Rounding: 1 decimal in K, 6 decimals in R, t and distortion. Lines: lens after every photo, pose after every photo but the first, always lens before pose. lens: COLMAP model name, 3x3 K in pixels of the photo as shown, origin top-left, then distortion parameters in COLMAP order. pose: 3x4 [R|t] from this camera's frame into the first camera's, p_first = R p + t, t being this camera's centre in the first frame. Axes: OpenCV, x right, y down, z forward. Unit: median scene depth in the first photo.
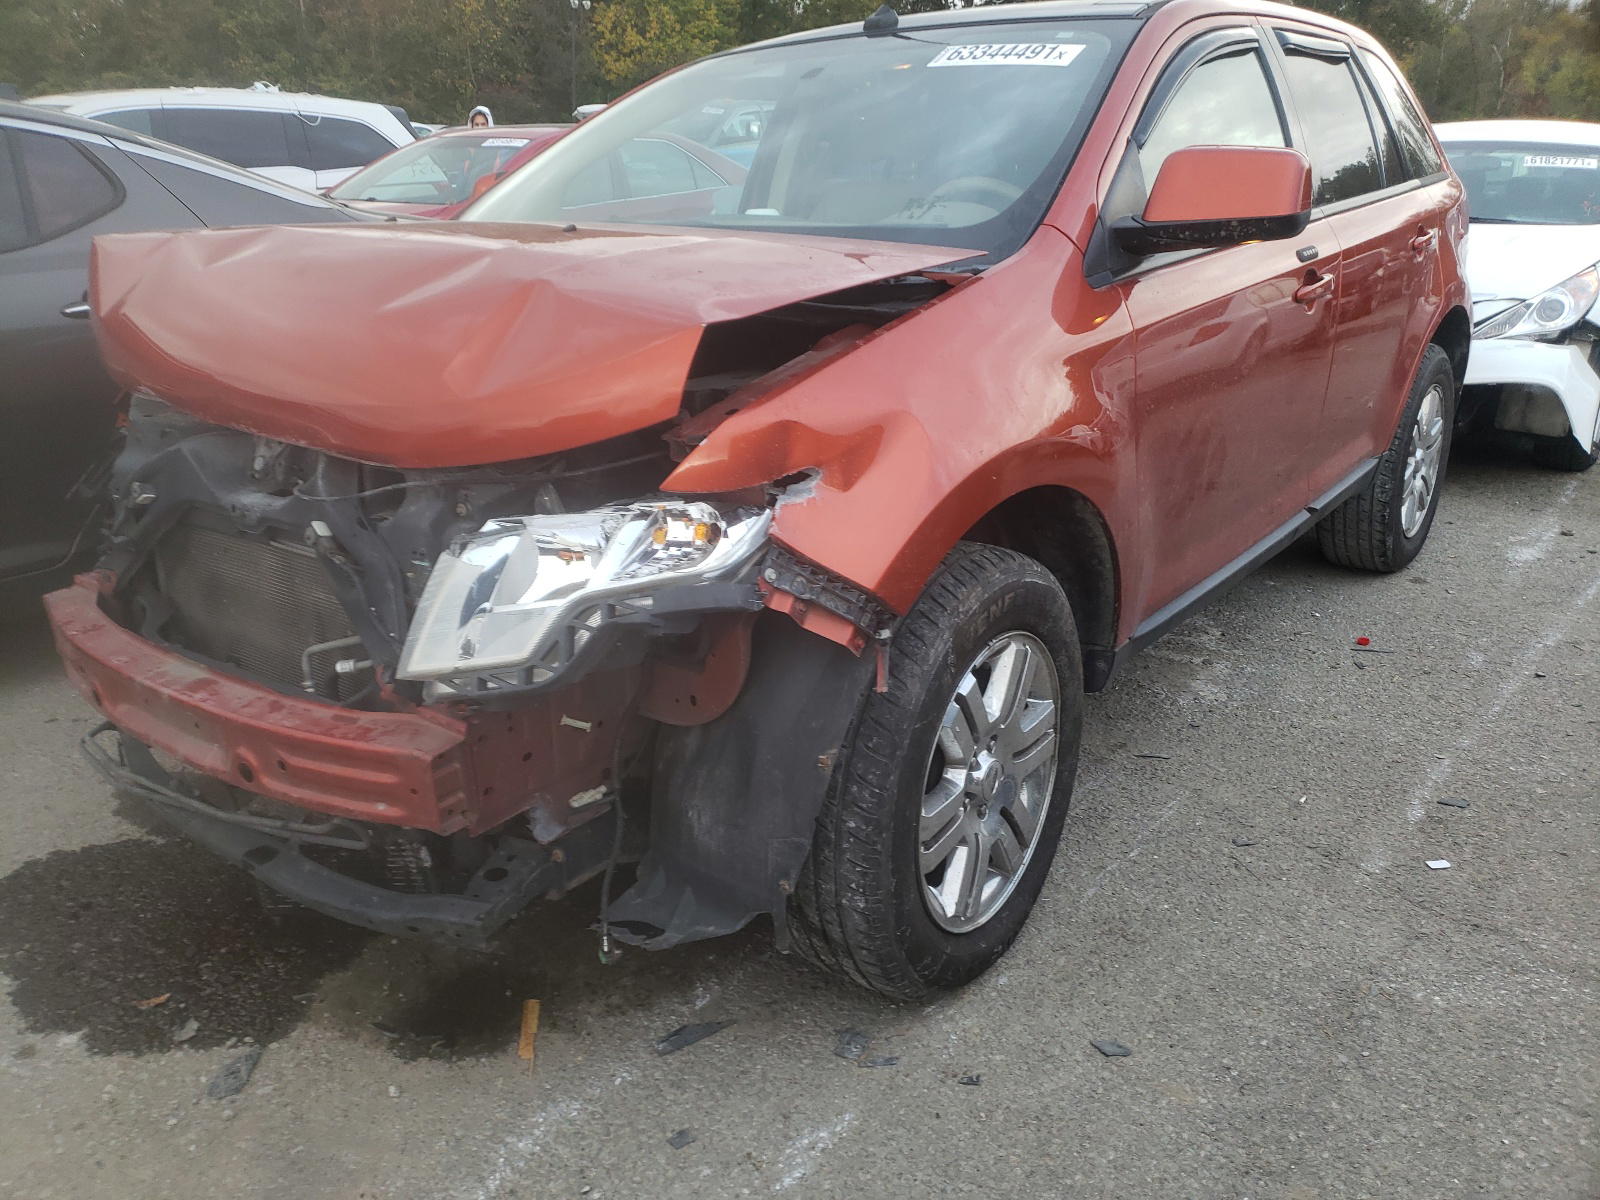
lens RADIAL K [[1244.5, 0, 804.5], [0, 1244.5, 596.6], [0, 0, 1]] dist [0.025268, -0.049735]
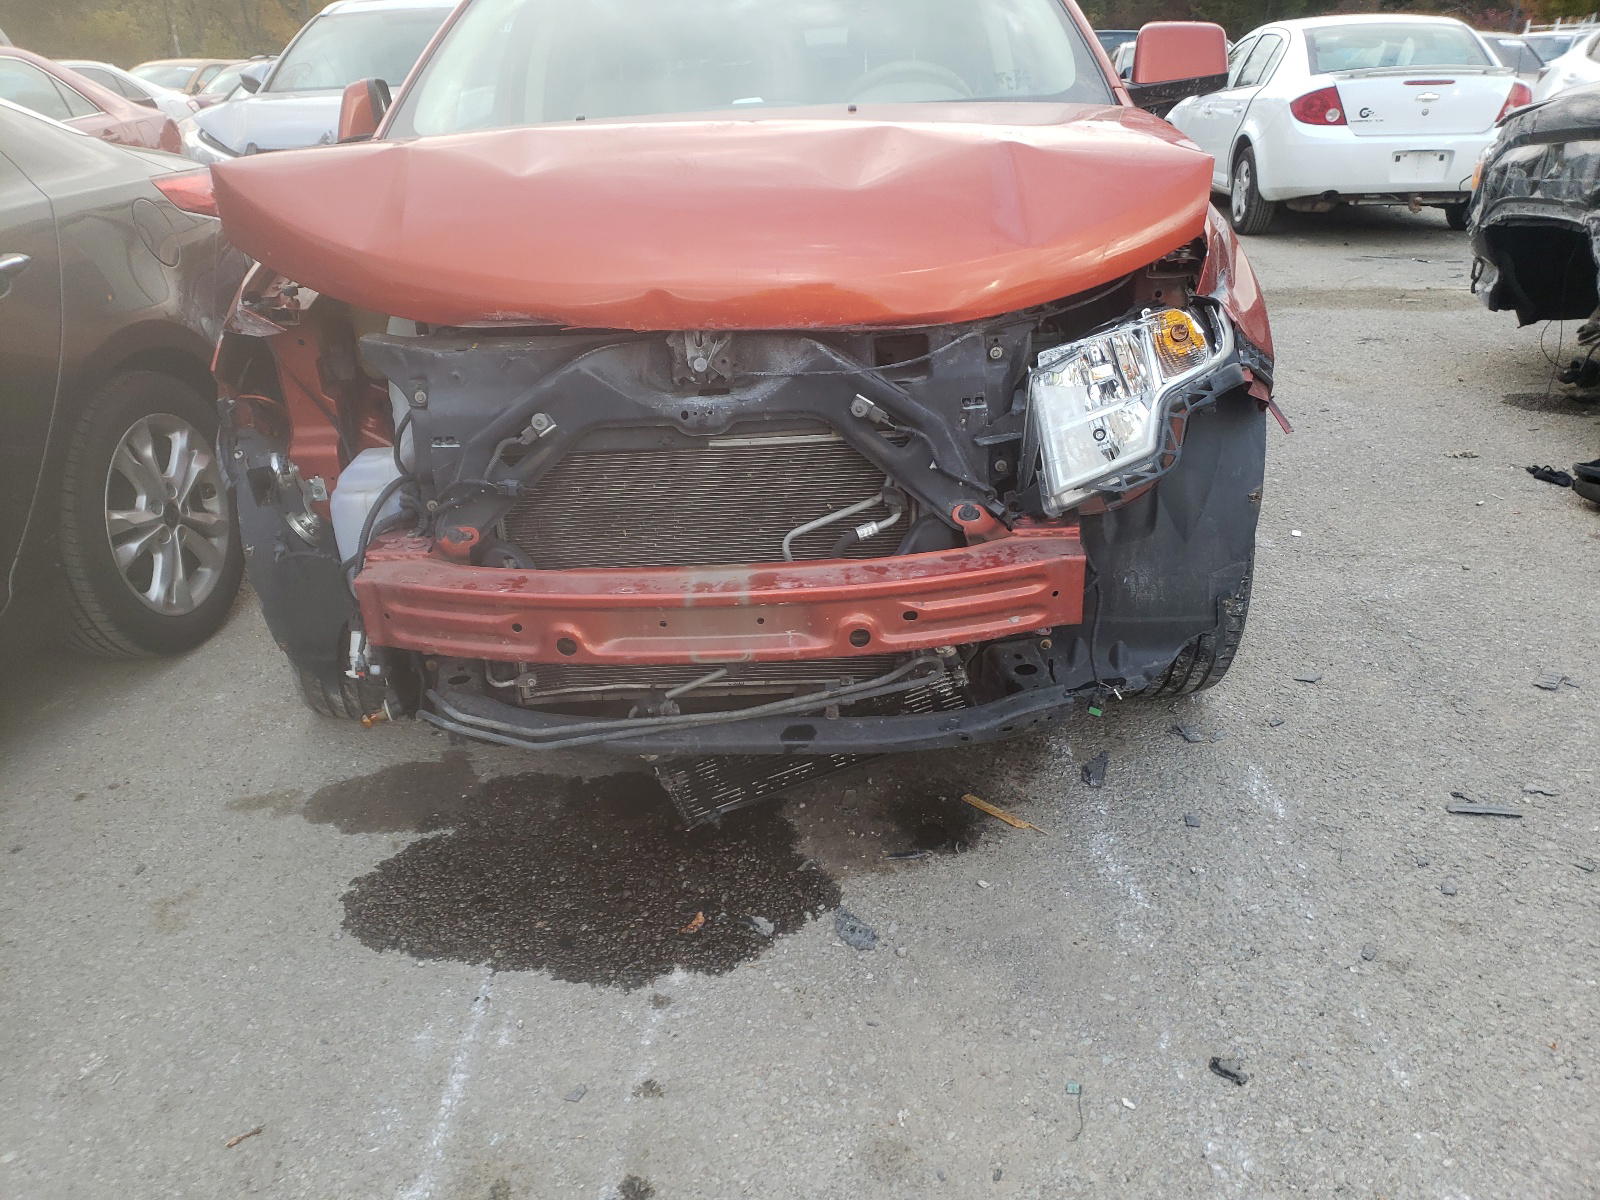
lens RADIAL K [[1244.5, 0, 784.0], [0, 1244.5, 616.3], [0, 0, 1]] dist [0.025268, -0.049735]
pose [[0.816946, -0.263777, 0.512856, -0.956321], [0.223623, 0.964583, 0.139899, -0.037000], [-0.531595, 0.000397, 0.846999, 0.126146]]
